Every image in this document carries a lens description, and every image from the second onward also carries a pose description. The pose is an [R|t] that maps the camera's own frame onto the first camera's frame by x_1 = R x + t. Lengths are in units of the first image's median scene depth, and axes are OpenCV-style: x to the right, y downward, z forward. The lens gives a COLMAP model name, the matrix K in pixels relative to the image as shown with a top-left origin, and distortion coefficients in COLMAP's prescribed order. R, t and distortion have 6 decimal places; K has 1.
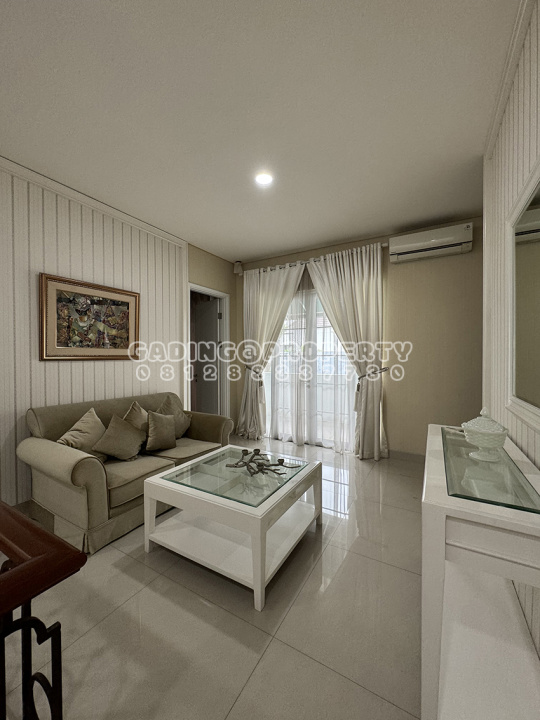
lens RADIAL K [[287.3, 0, 269.0], [0, 287.3, 362.4], [0, 0, 1]] dist [-0.004241, -0.000835]
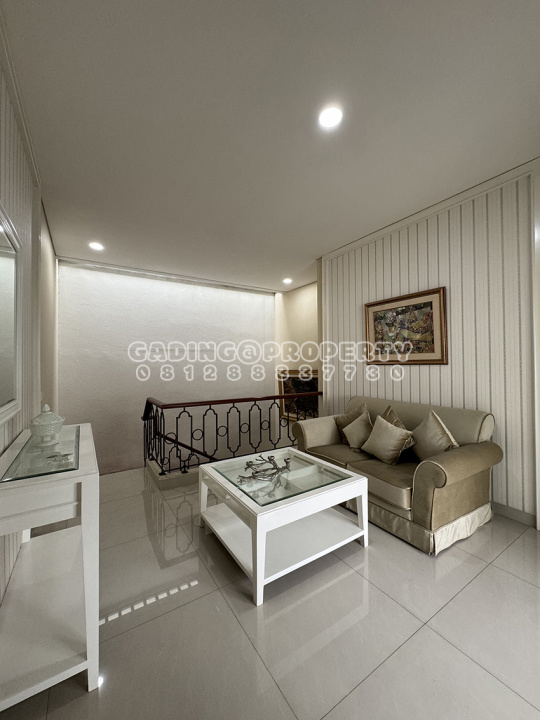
lens RADIAL K [[287.3, 0, 268.8], [0, 287.3, 358.3], [0, 0, 1]] dist [-0.004241, -0.000835]
pose [[-0.449914, -0.016154, -0.892926, 0.598408], [-0.010461, 0.999863, -0.012818, -0.012335], [0.893010, 0.003574, -0.450022, 1.018231]]
